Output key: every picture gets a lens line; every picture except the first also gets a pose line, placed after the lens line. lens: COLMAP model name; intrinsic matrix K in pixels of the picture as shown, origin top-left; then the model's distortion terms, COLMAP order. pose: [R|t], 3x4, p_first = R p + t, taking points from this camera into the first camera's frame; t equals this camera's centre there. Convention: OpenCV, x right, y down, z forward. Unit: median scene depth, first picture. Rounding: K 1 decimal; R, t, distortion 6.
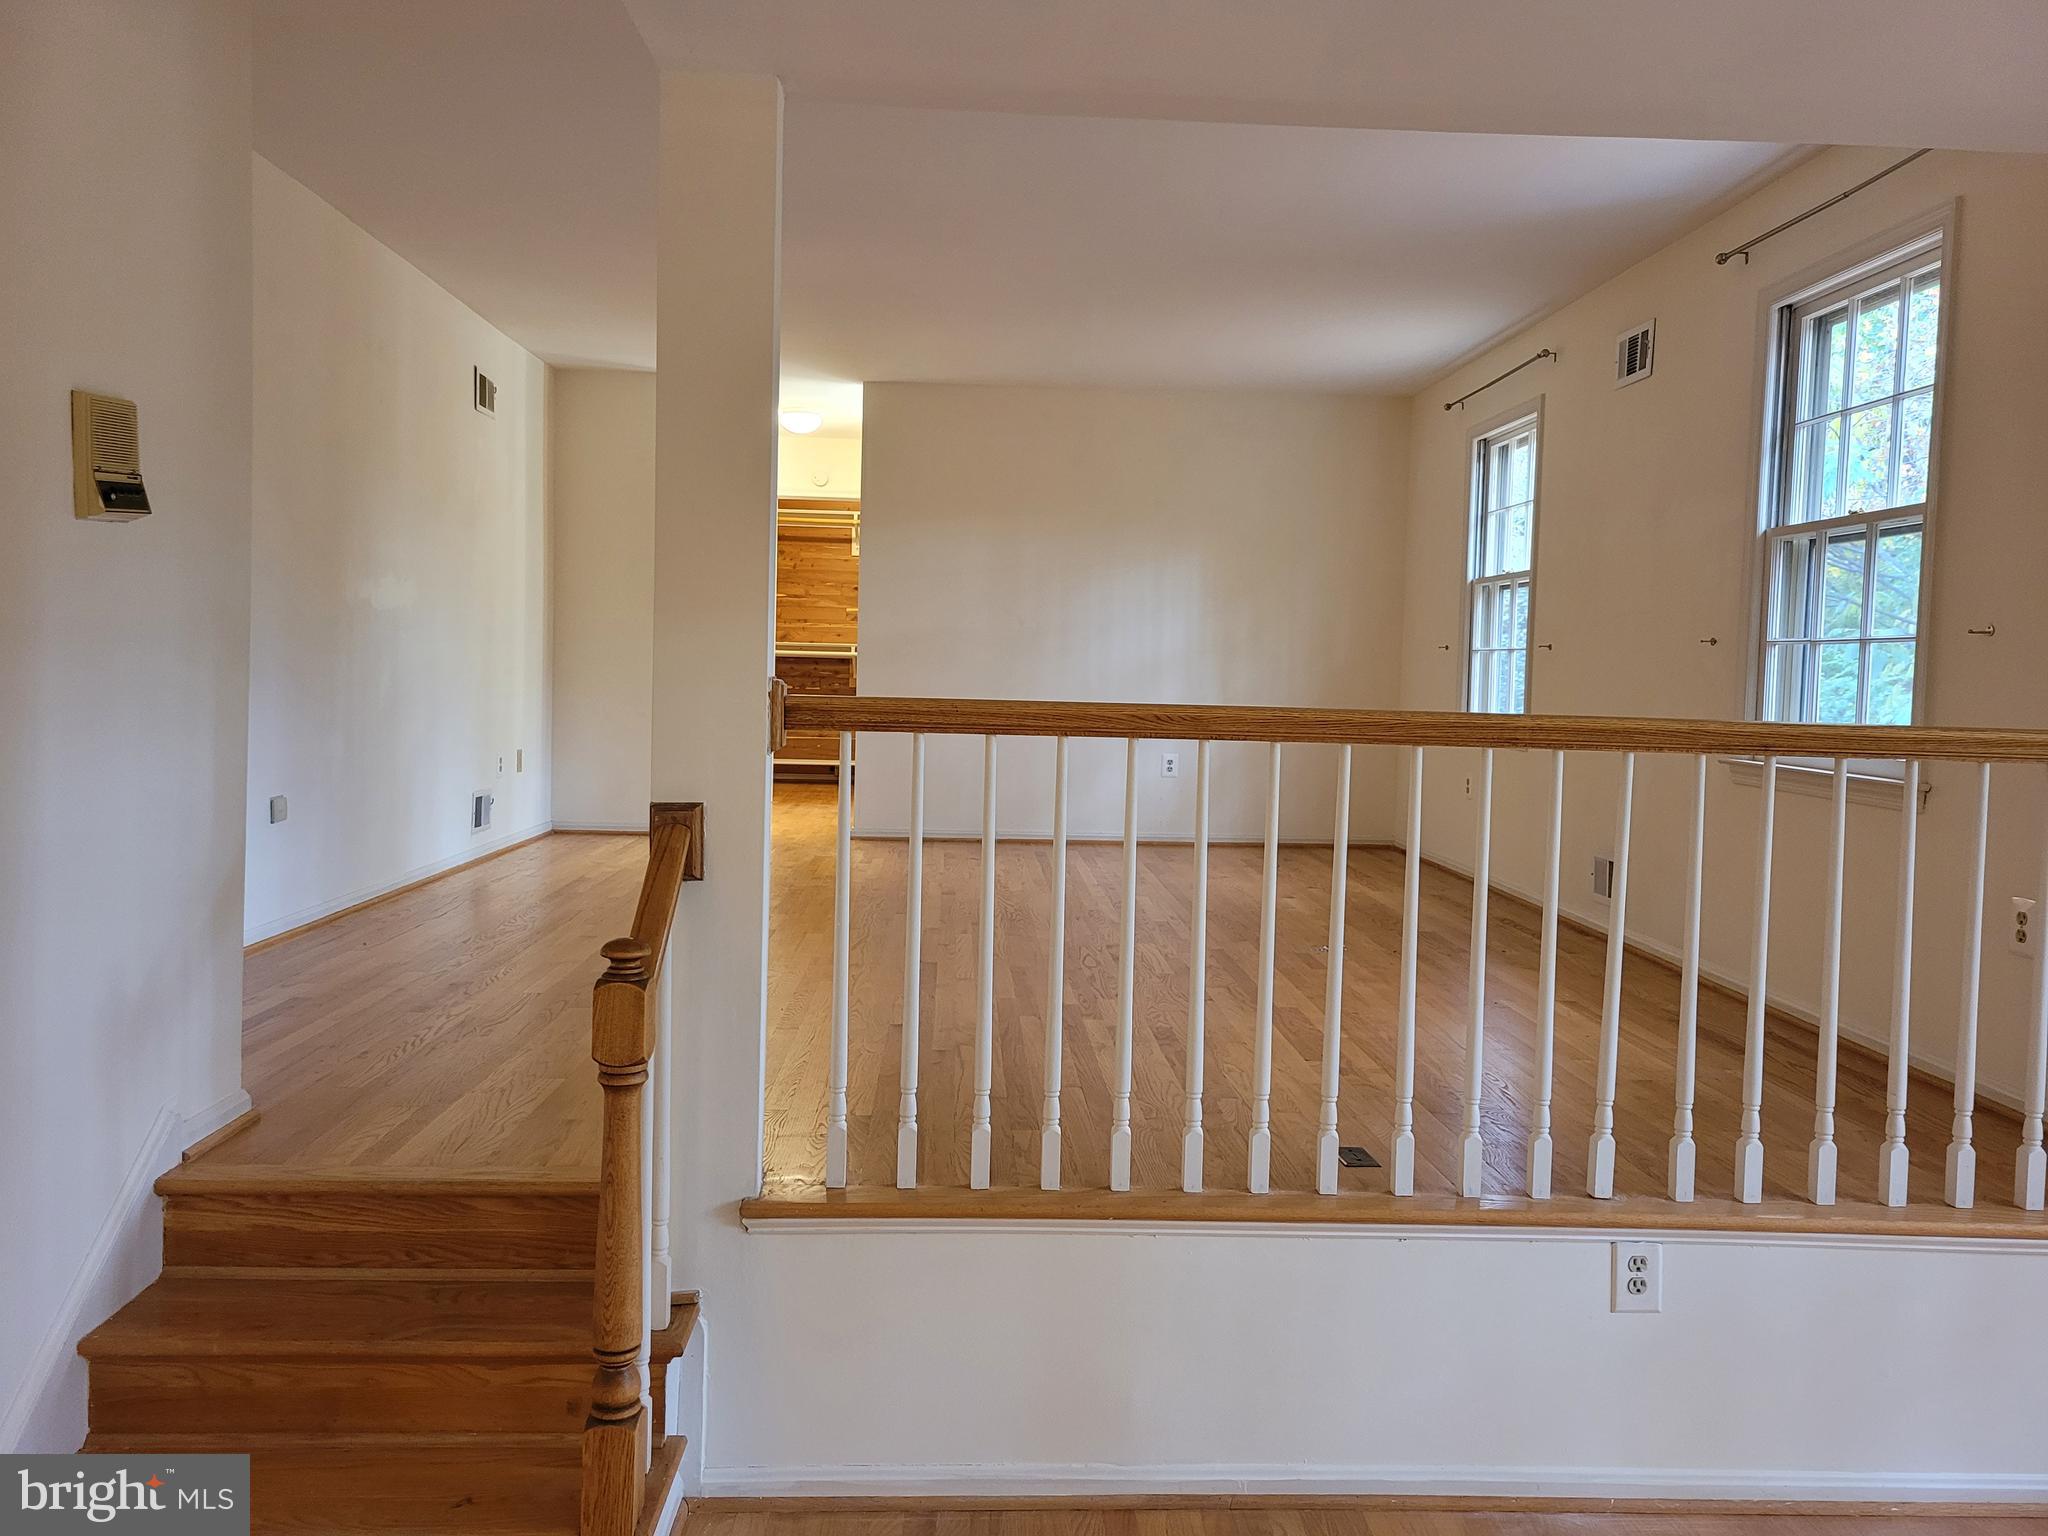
lens RADIAL K [[1533.5, 0, 1027.6], [0, 1533.5, 761.6], [0, 0, 1]] dist [0.063466, -0.047071]
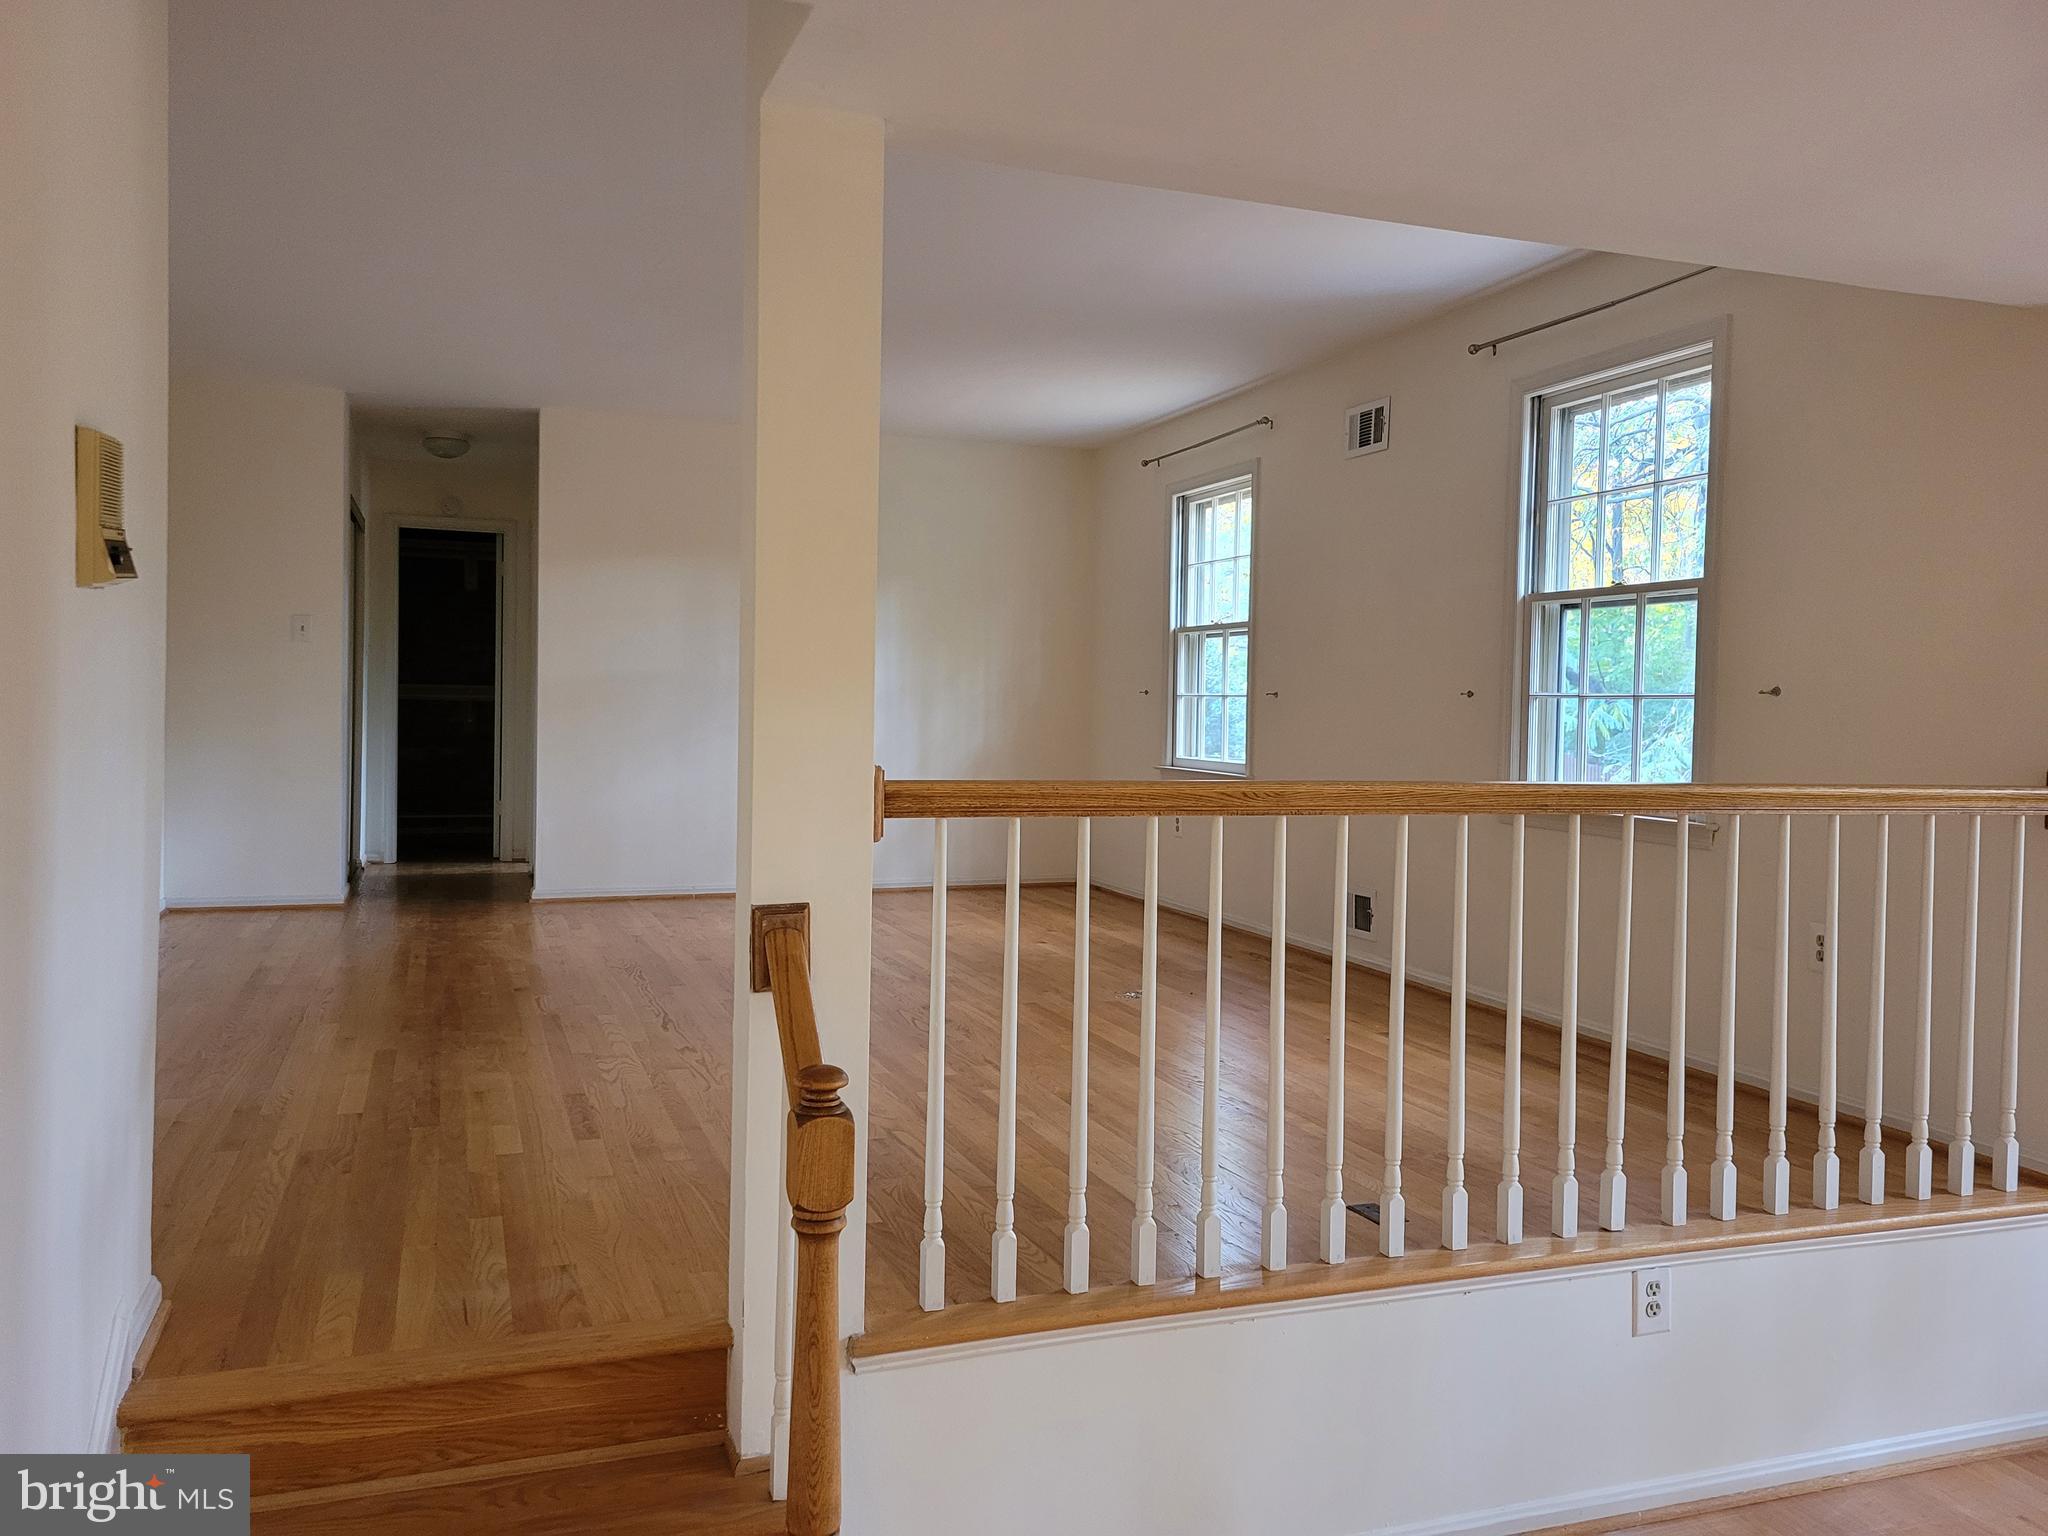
lens RADIAL K [[1533.5, 0, 1024.9], [0, 1533.5, 767.2], [0, 0, 1]] dist [0.063466, -0.047071]
pose [[0.954846, -0.020591, 0.296388, -0.256415], [0.025378, 0.999602, -0.012314, -0.027973], [-0.296017, 0.019280, 0.954988, 0.069129]]
